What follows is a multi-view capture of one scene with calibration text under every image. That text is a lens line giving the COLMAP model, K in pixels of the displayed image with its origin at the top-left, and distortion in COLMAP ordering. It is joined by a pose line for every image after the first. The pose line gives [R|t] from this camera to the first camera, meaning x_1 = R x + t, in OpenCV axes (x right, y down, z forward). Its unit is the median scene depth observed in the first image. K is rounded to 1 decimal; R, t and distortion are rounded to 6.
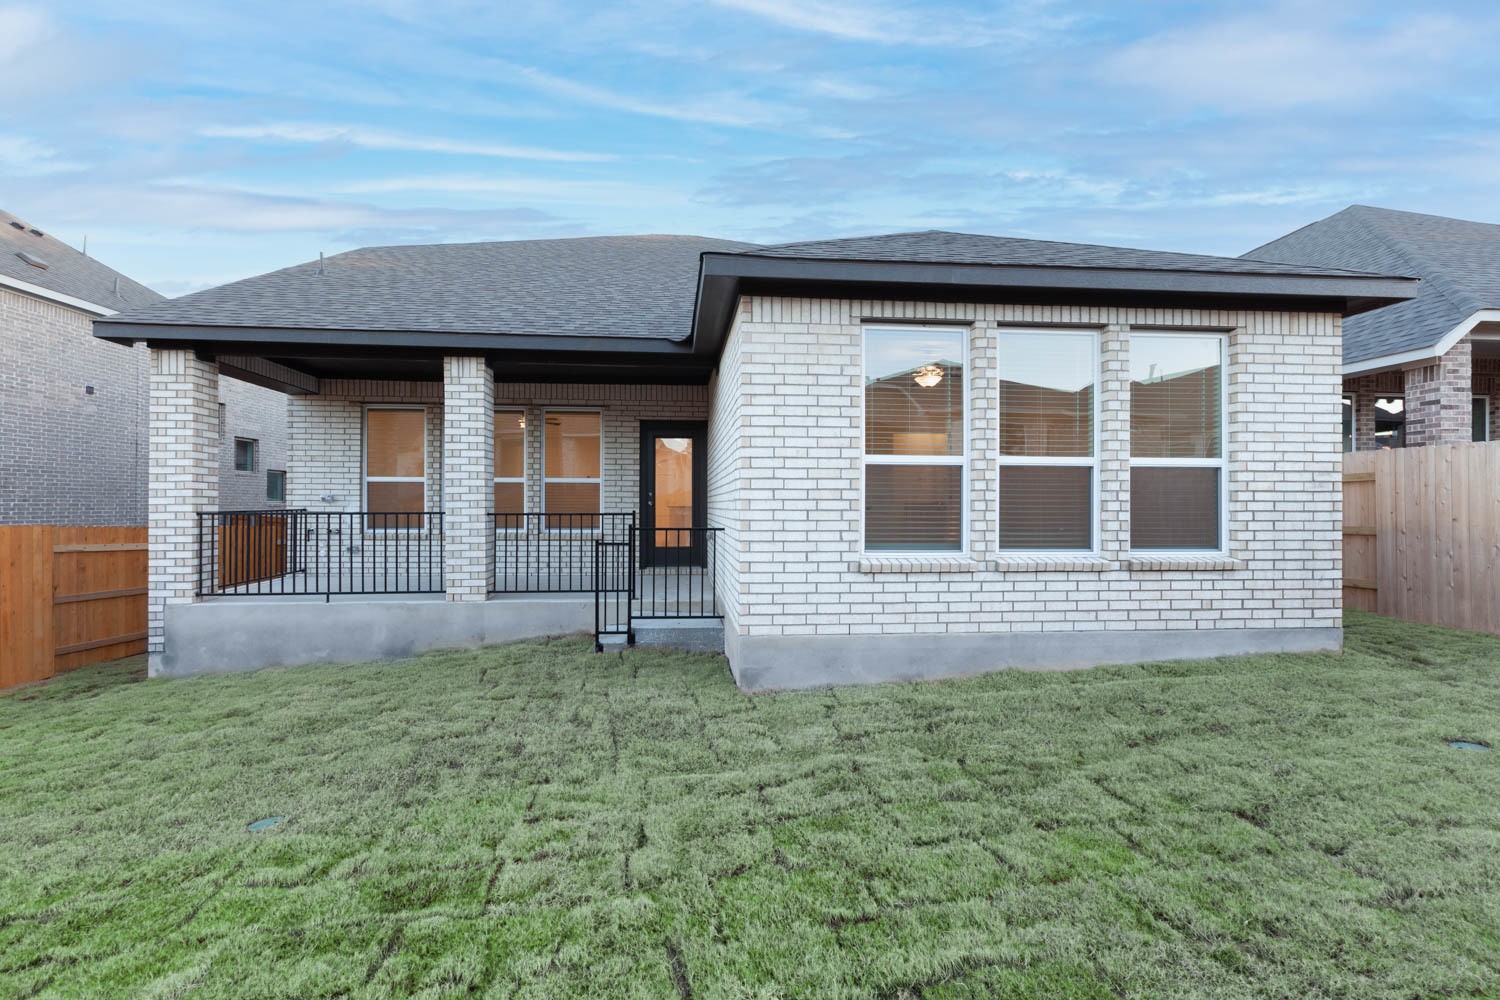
lens RADIAL K [[672.6, 0, 728.3], [0, 672.6, 503.2], [0, 0, 1]] dist [0.000894, -0.000111]
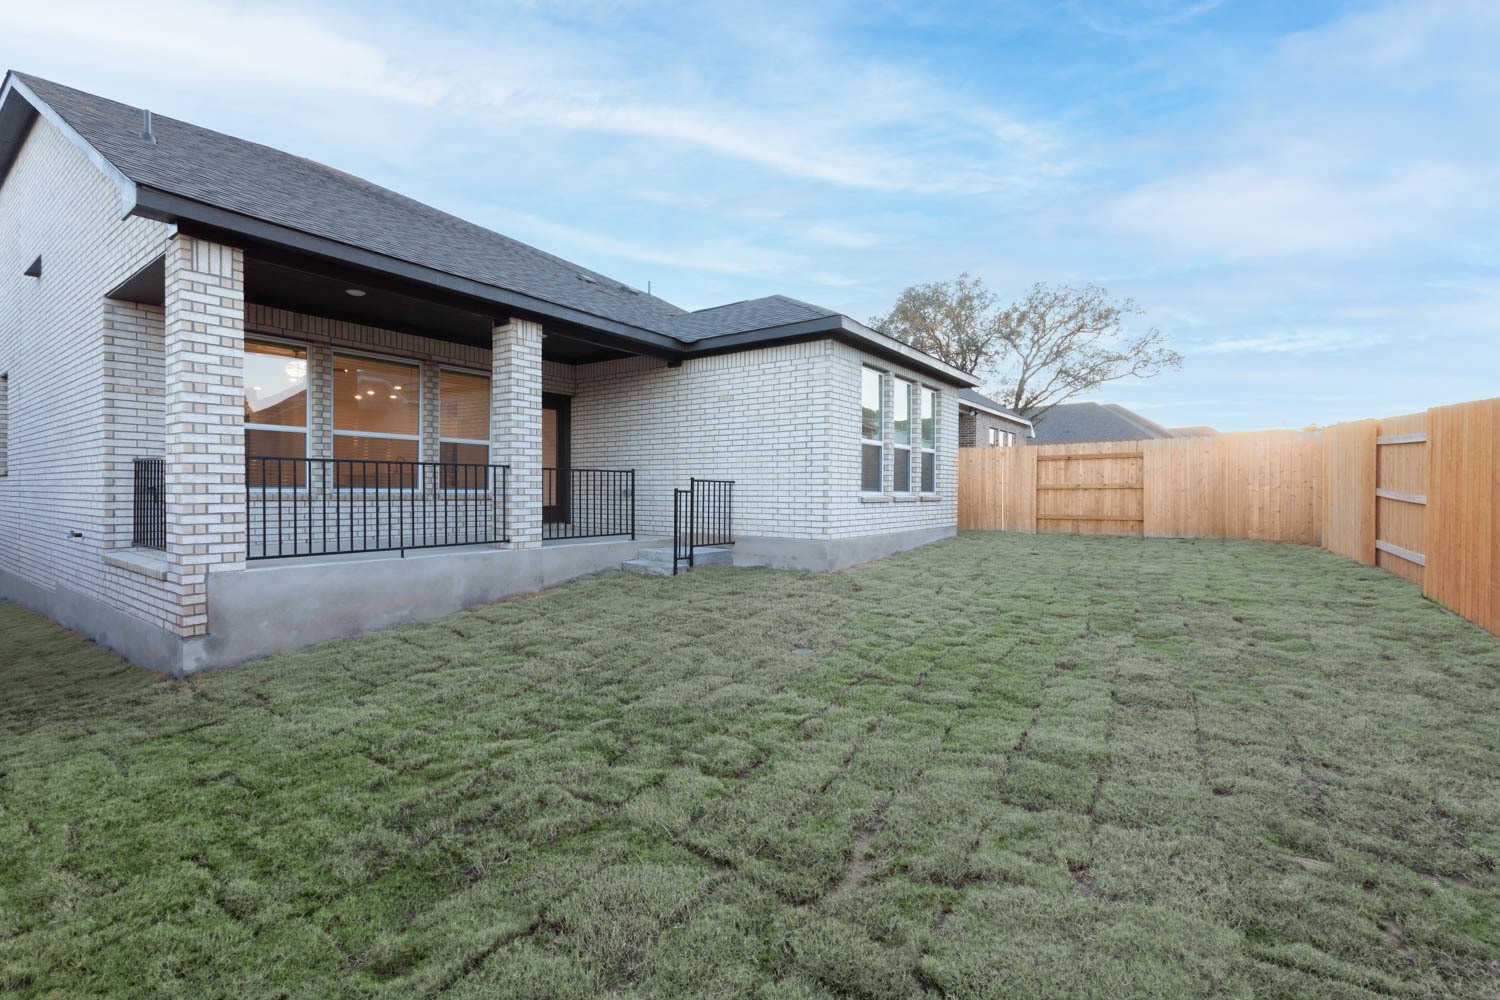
lens RADIAL K [[672.6, 0, 728.3], [0, 672.6, 503.2], [0, 0, 1]] dist [0.000894, -0.000111]
pose [[0.664761, -0.010893, 0.746977, -1.012880], [-0.006584, 0.999769, 0.020438, 0.050377], [-0.747027, -0.018504, 0.664536, 0.042371]]
